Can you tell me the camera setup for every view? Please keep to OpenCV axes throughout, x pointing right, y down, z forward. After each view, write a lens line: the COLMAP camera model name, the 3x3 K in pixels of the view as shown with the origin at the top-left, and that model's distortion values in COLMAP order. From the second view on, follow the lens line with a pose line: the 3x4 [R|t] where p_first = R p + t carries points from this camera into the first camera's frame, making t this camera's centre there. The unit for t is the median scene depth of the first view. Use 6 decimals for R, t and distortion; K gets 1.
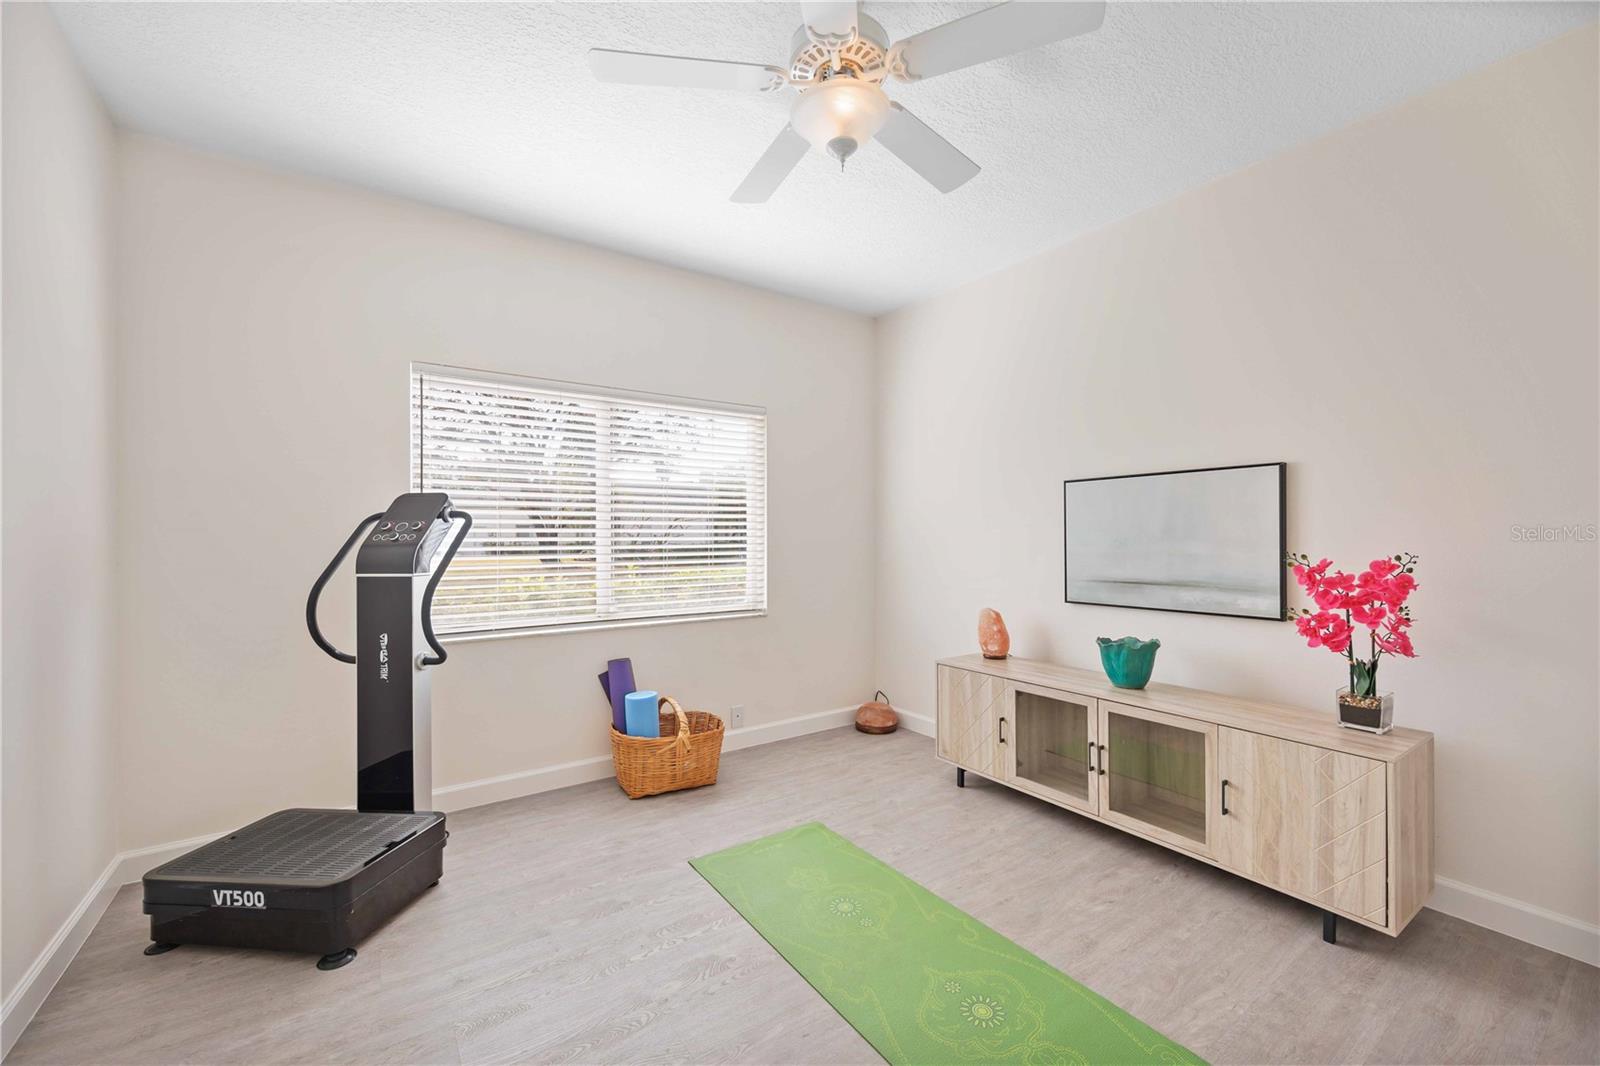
lens RADIAL K [[639.8, 0, 799.6], [0, 639.8, 534.4], [0, 0, 1]] dist [-0.001597, -0.000043]
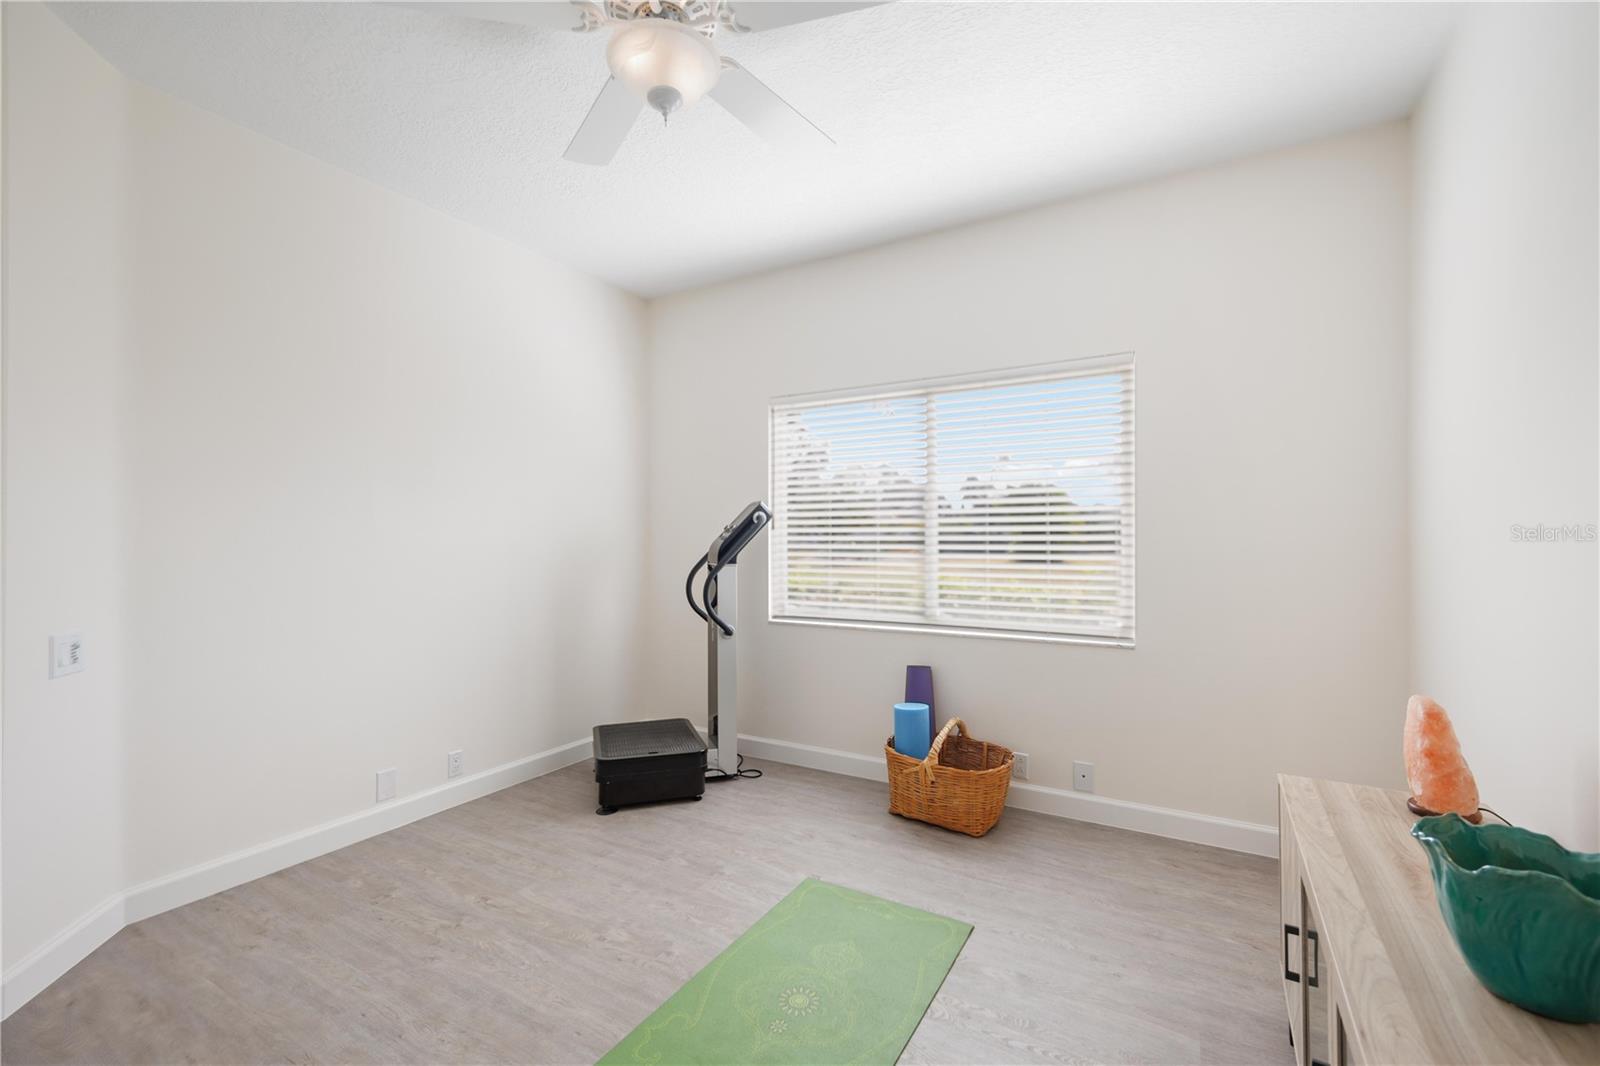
lens RADIAL K [[676.7, 0, 796.4], [0, 676.7, 531.4], [0, 0, 1]] dist [0.011593, 0.000149]
pose [[0.425331, -0.003545, -0.905031, 0.593801], [0.006075, 0.999981, -0.001062, -0.003492], [0.905017, -0.005046, 0.425345, 0.447017]]
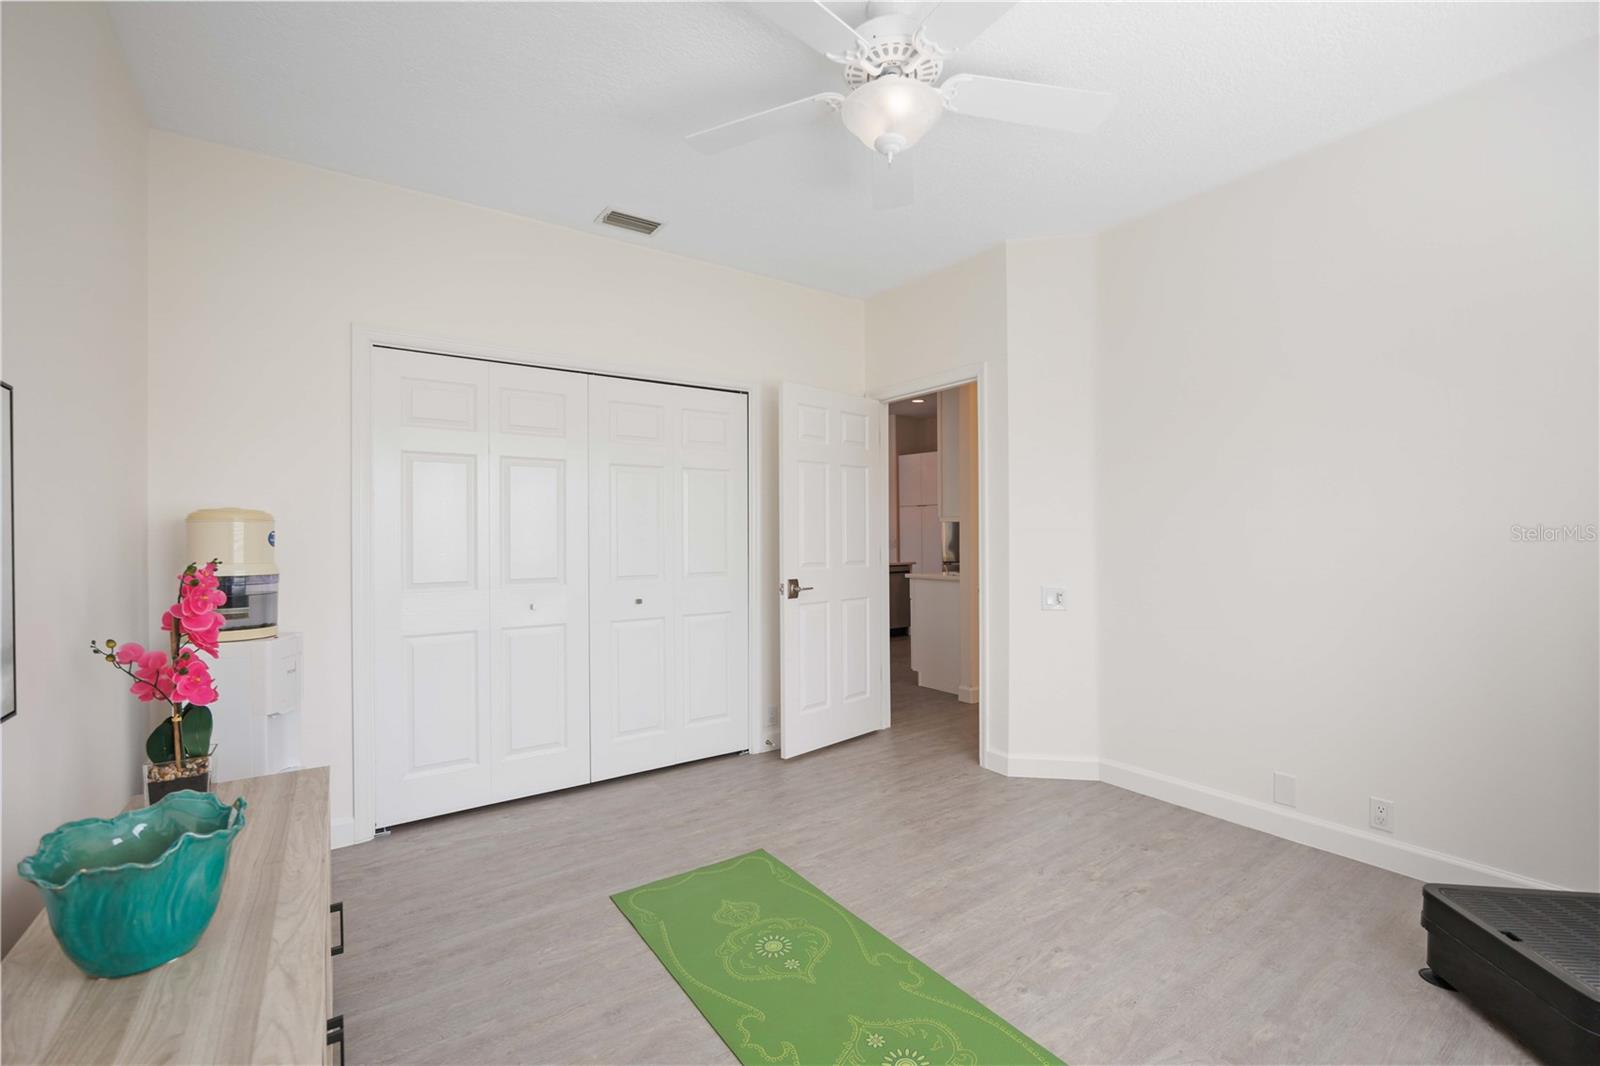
lens RADIAL K [[668.1, 0, 801.3], [0, 668.1, 535.8], [0, 0, 1]] dist [-0.015854, -0.000079]
pose [[-0.999575, 0.012712, -0.026240, 0.143807], [0.012798, 0.999913, -0.003103, 0.003757], [0.026199, -0.003438, -0.999651, 1.199822]]
